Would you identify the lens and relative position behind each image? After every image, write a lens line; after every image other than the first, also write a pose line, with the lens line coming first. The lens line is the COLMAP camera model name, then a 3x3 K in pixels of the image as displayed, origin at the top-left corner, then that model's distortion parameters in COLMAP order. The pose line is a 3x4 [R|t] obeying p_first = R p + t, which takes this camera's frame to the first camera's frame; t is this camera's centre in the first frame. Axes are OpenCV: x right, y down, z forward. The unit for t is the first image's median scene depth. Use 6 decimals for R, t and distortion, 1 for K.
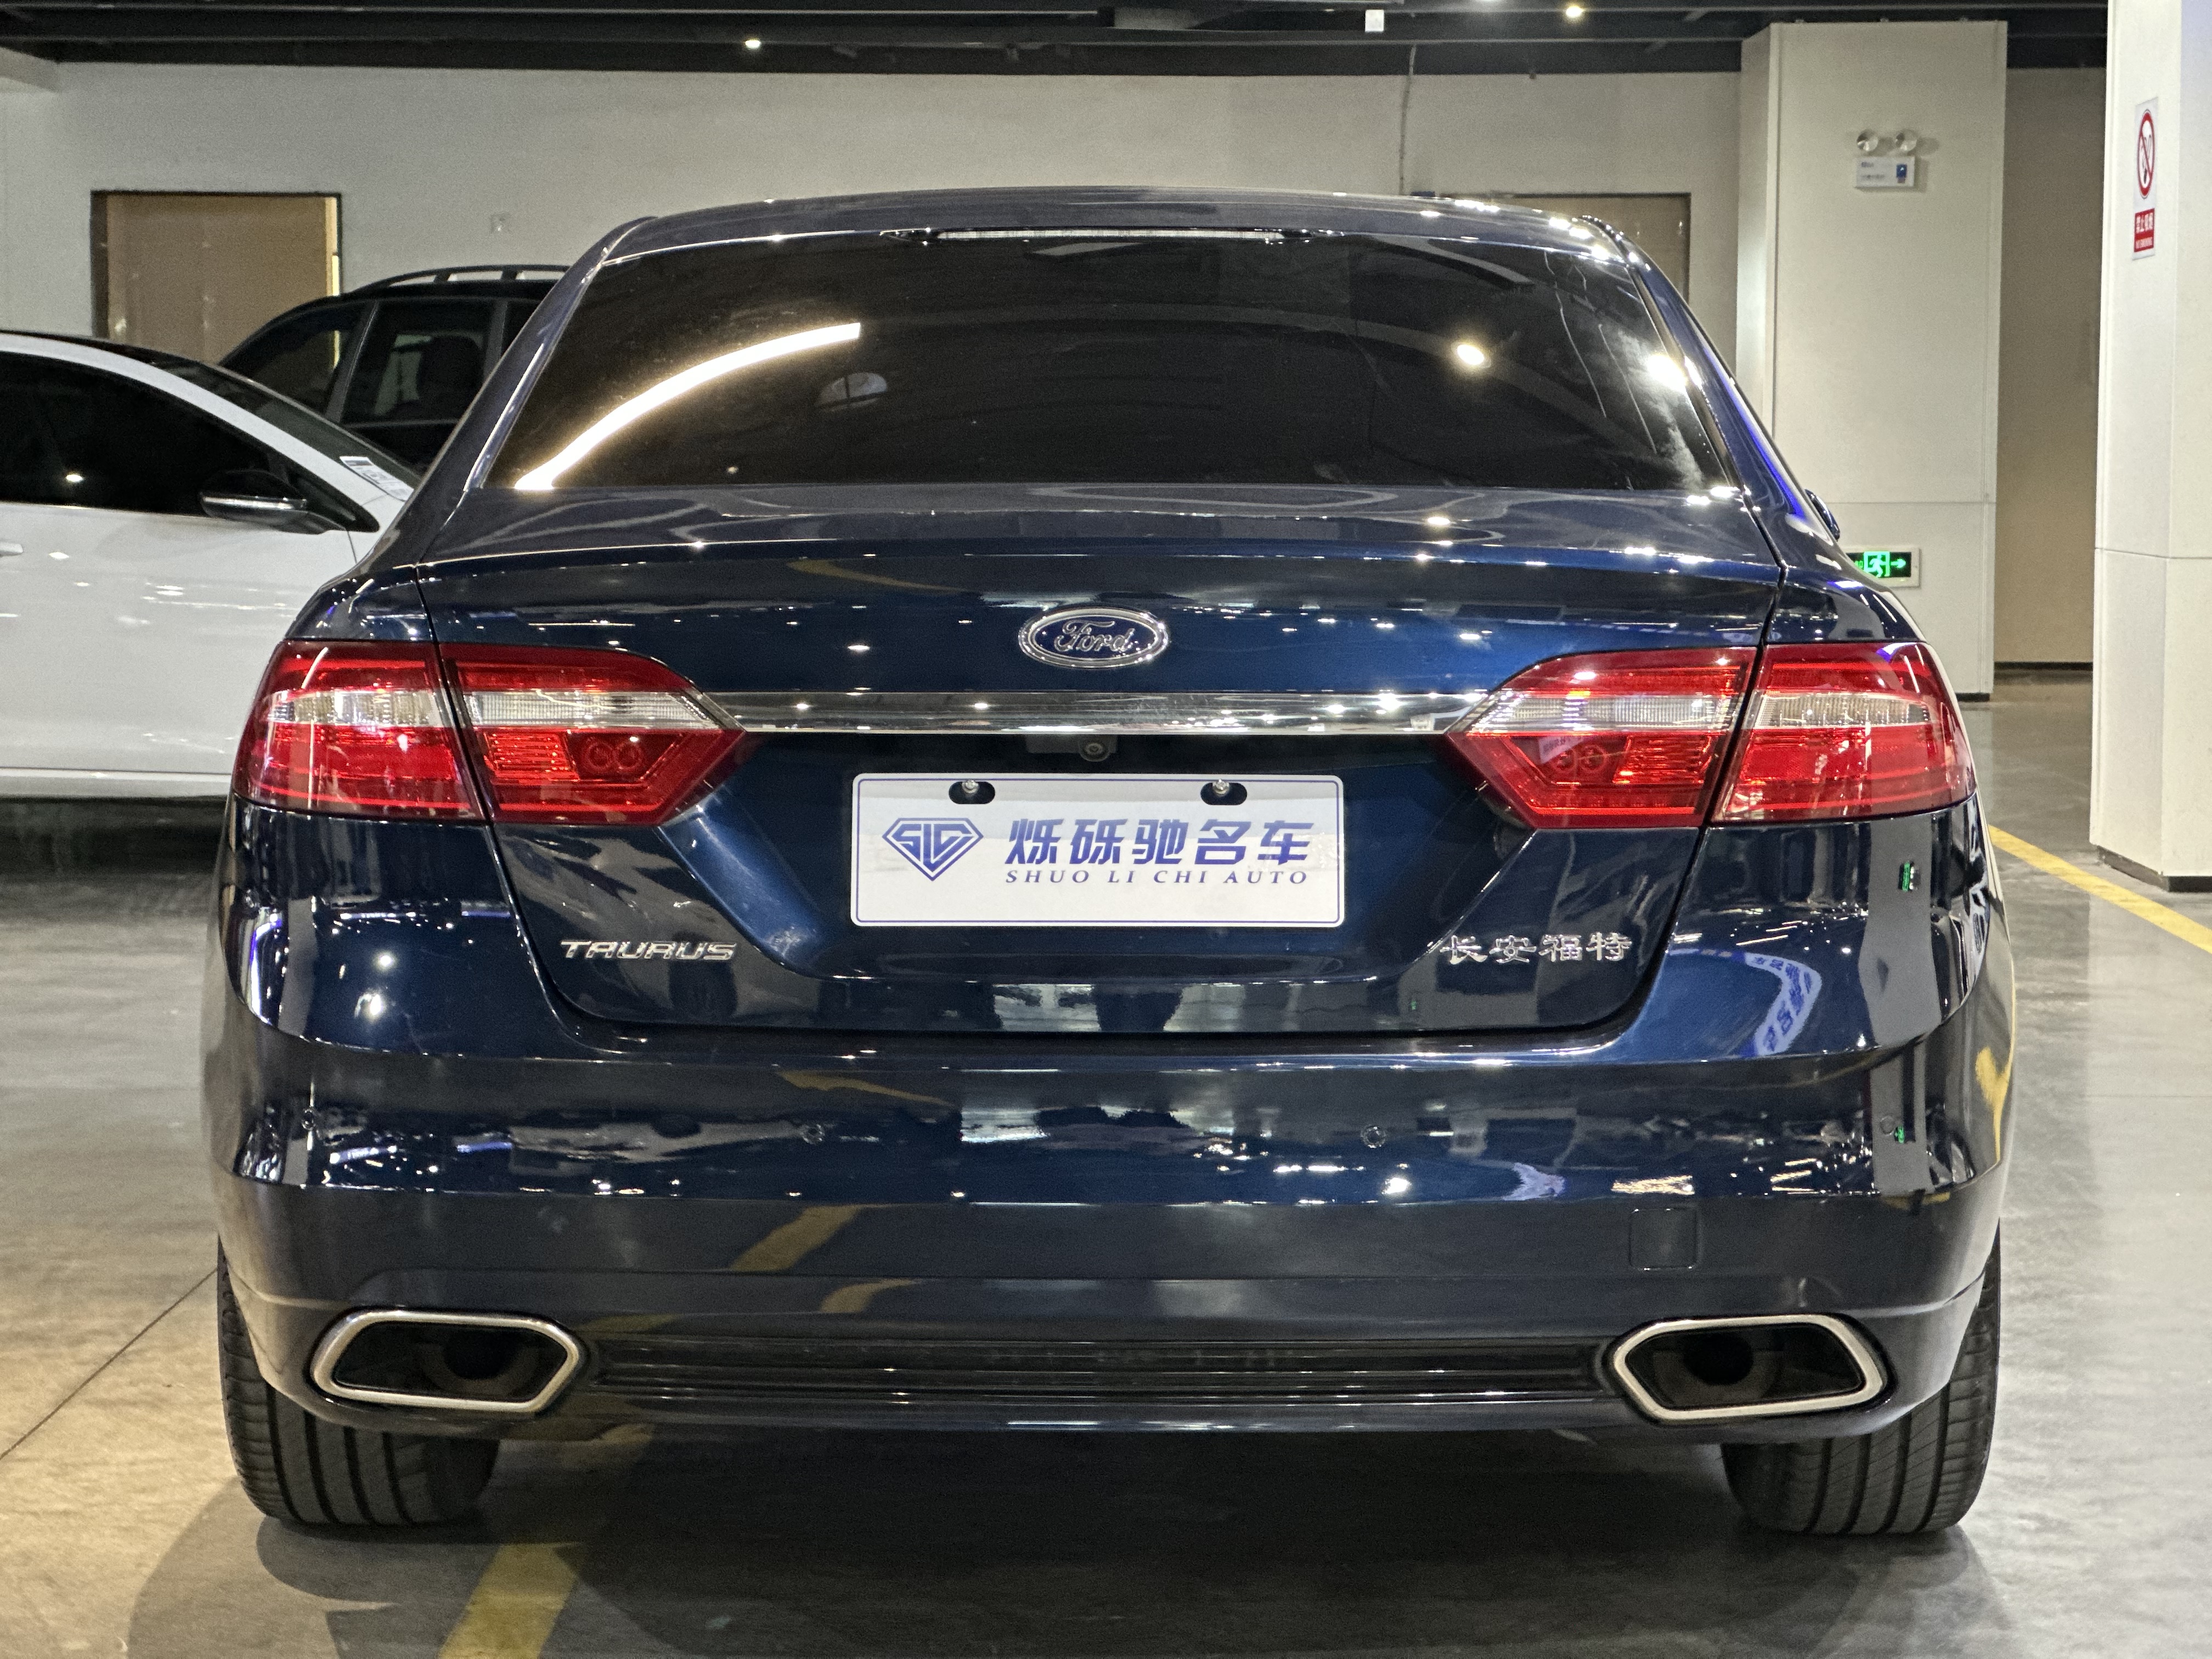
lens RADIAL K [[4782.7, 0, 1093.4], [0, 4782.7, 835.7], [0, 0, 1]] dist [0.231328, 0.000000]
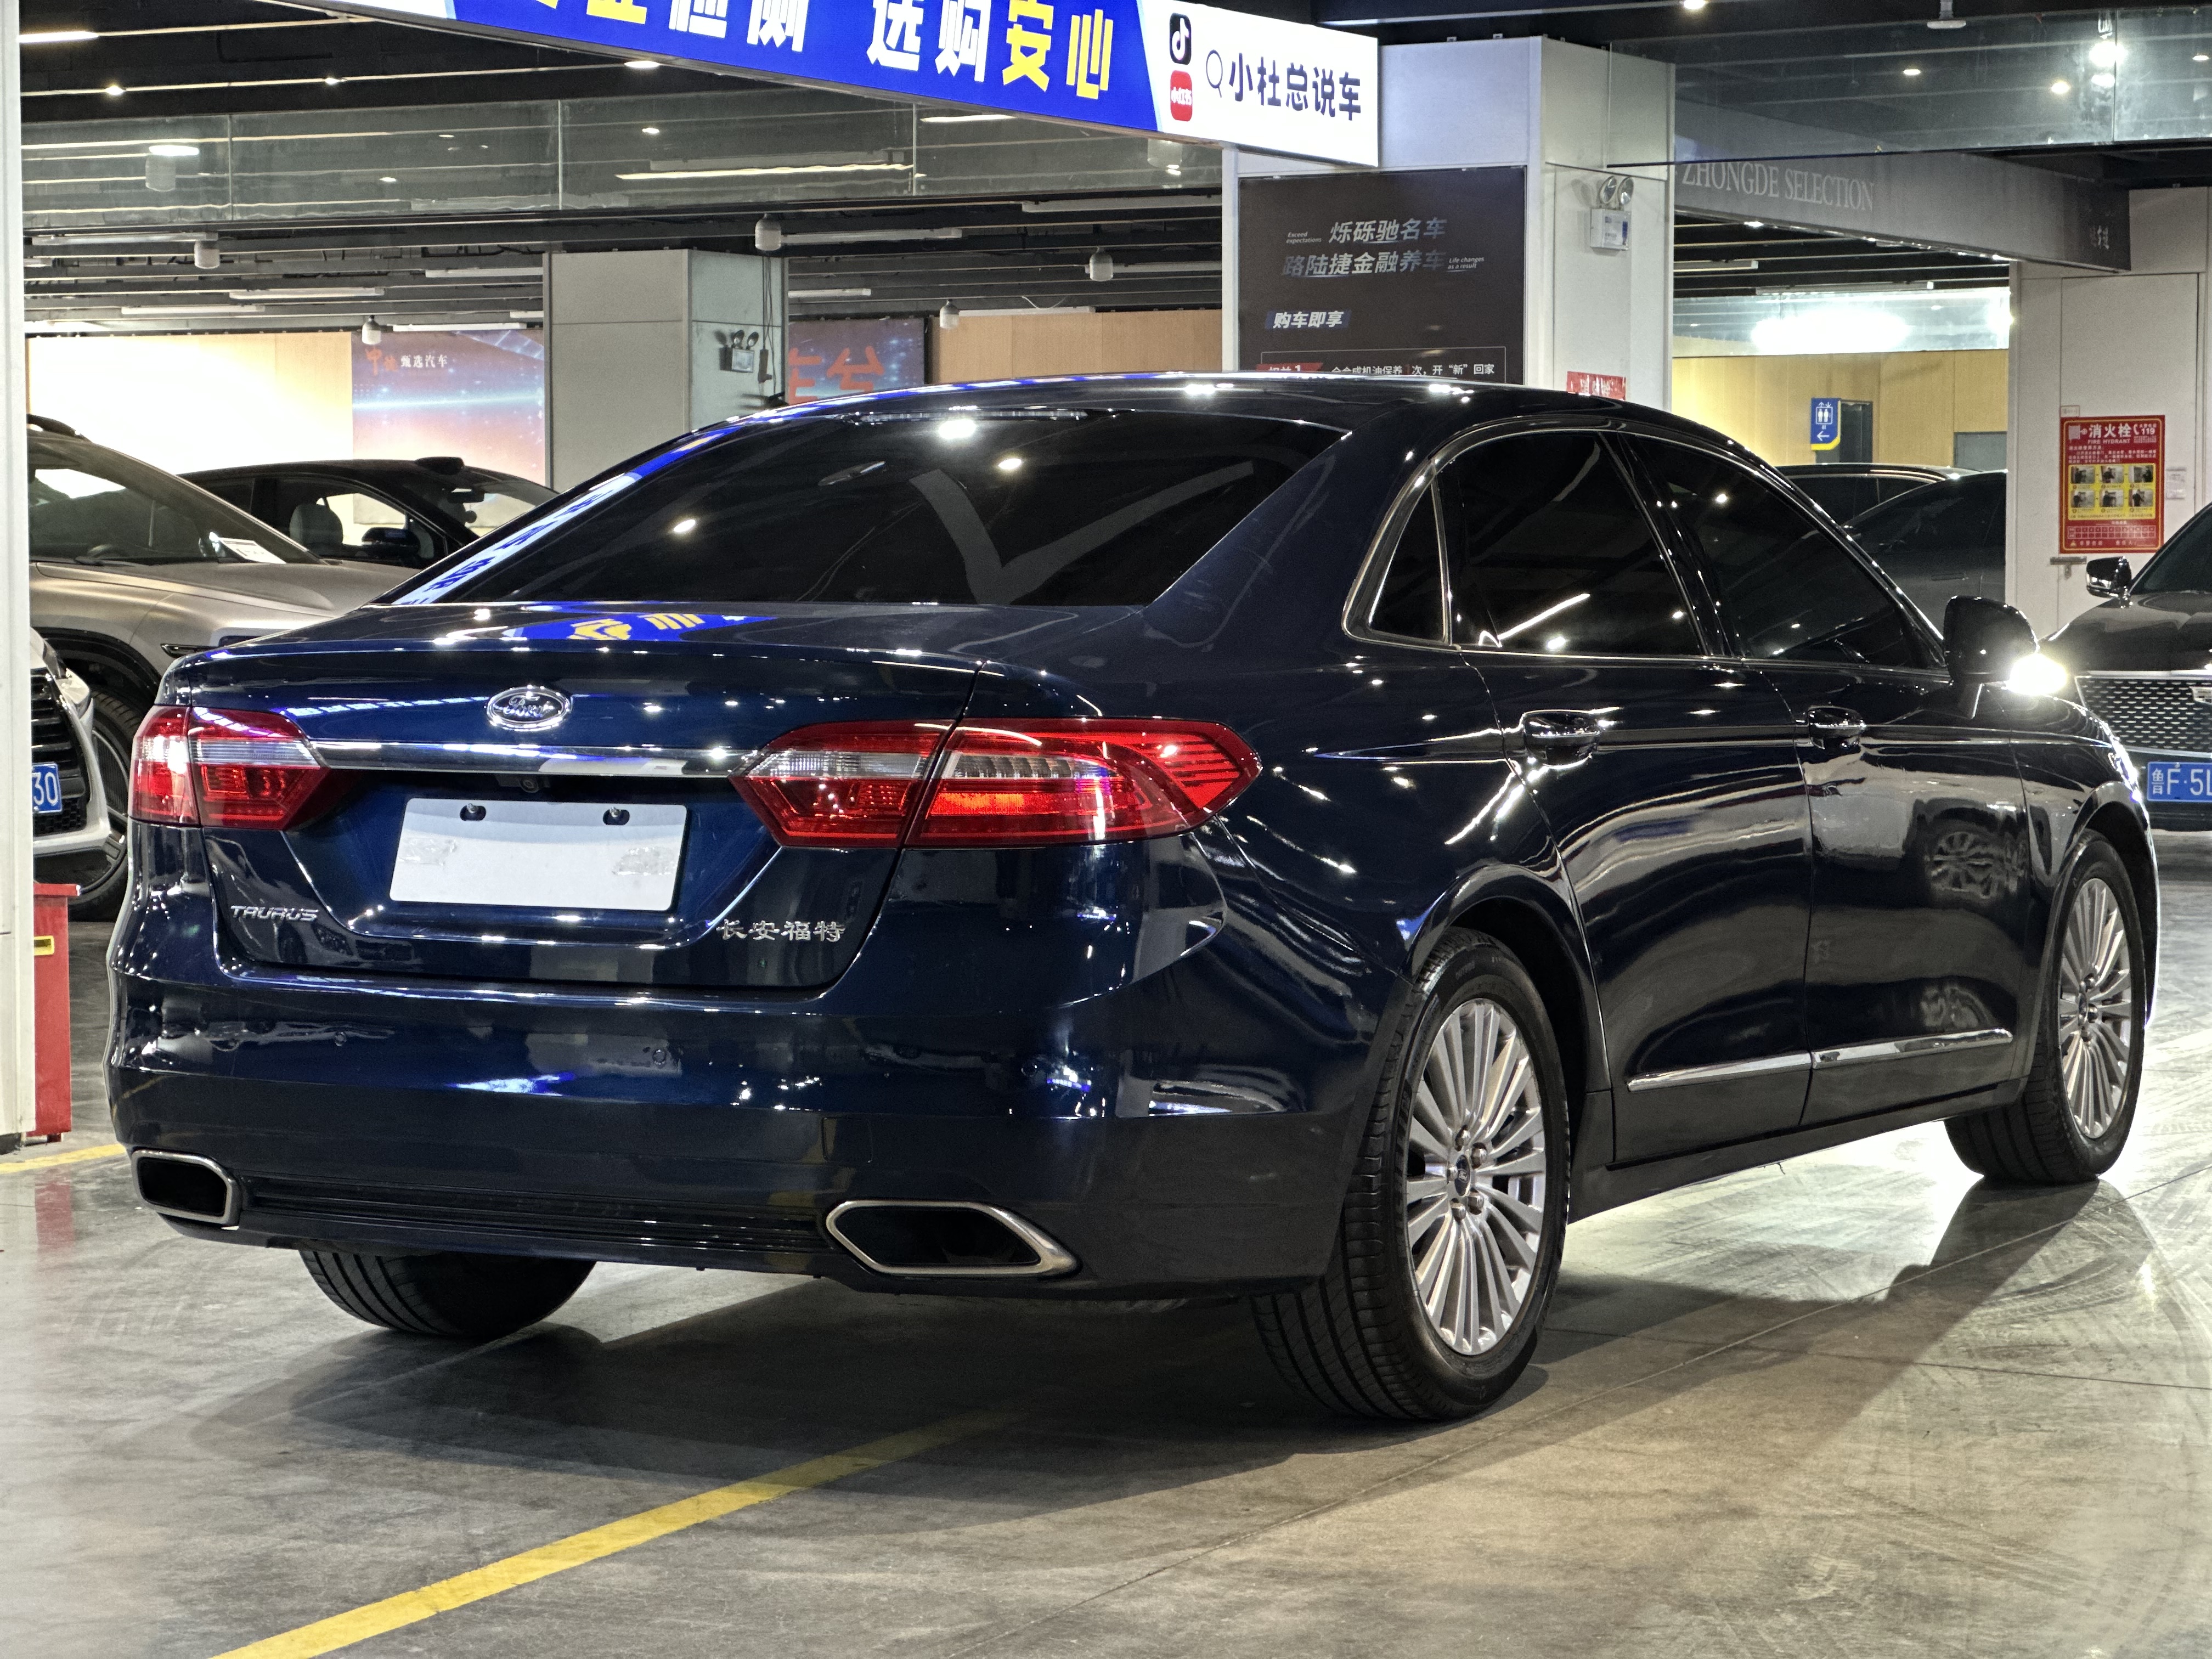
lens RADIAL K [[4782.7, 0, 1104.9], [0, 4782.7, 834.4], [0, 0, 1]] dist [0.231328, 0.000000]
pose [[0.862714, 0.021566, -0.505233, 0.783472], [-0.031323, 0.999451, -0.010823, 0.006612], [0.504722, 0.025162, 0.862915, -0.147756]]
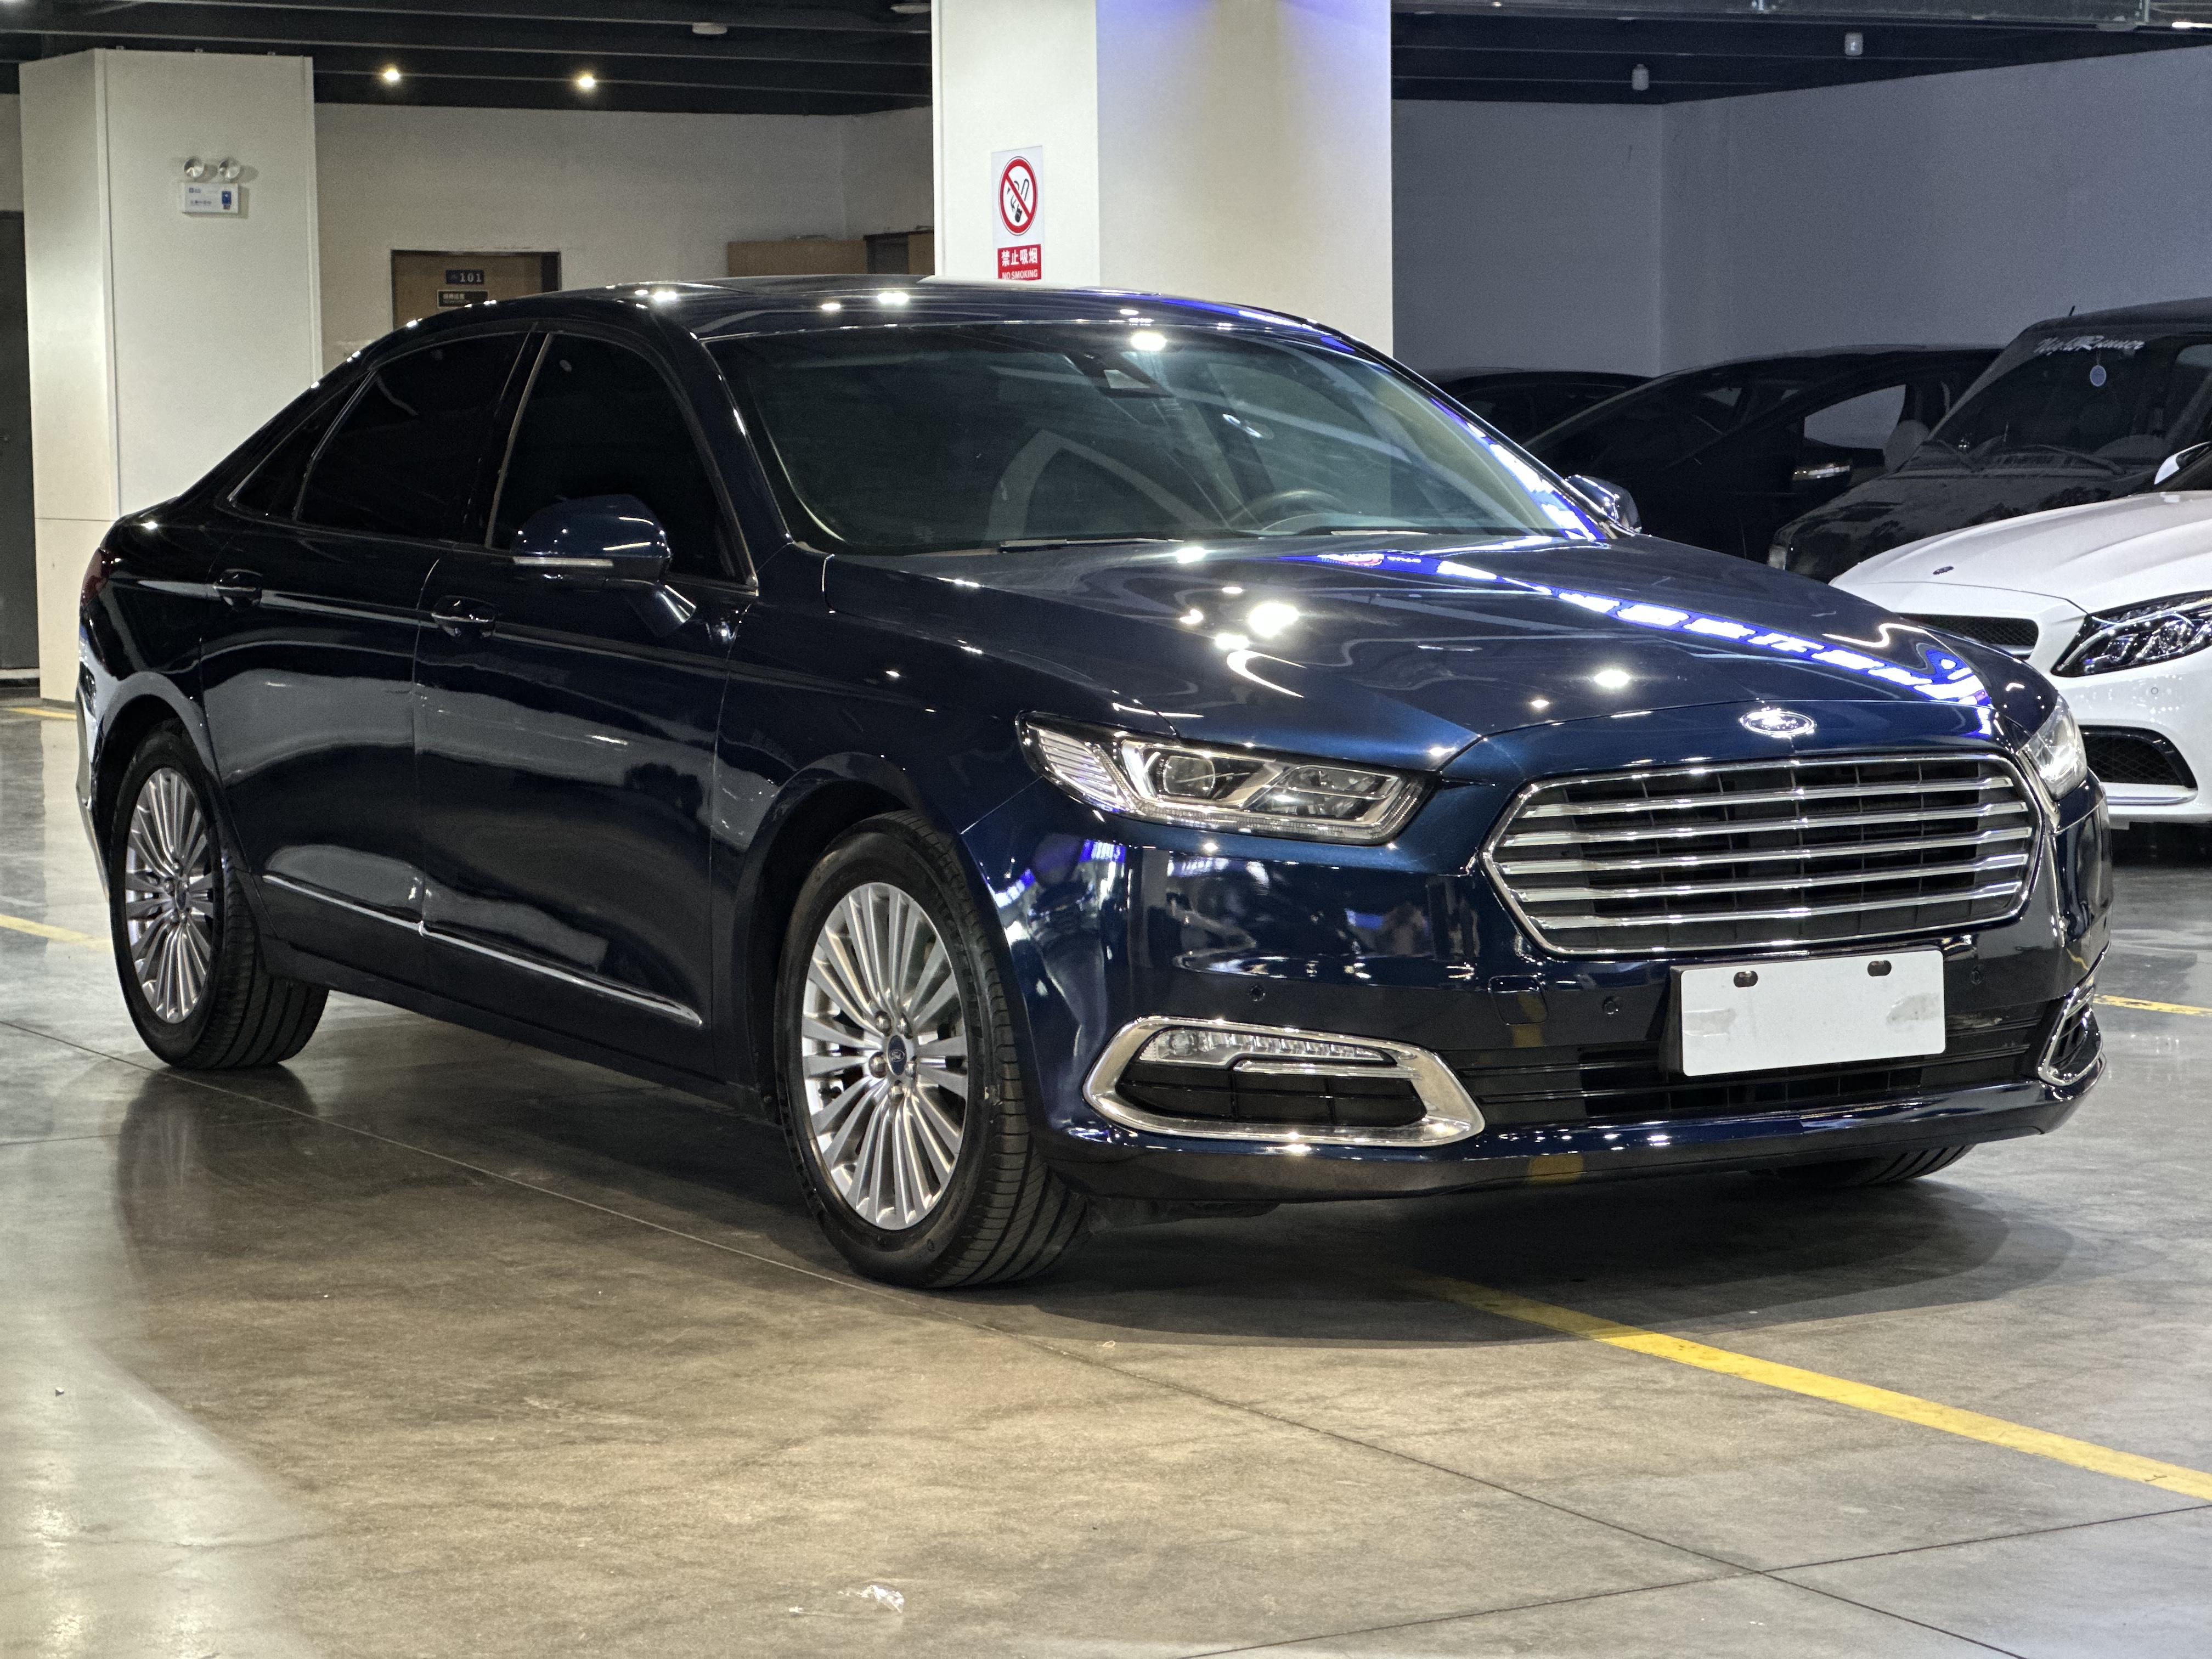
lens RADIAL K [[4782.7, 0, 1087.5], [0, 4782.7, 817.7], [0, 0, 1]] dist [0.231328, 0.000000]
pose [[0.861523, -0.057075, 0.504500, -0.914576], [0.057854, 0.998225, 0.014135, 0.005131], [-0.504411, 0.017009, 0.863296, -0.243293]]
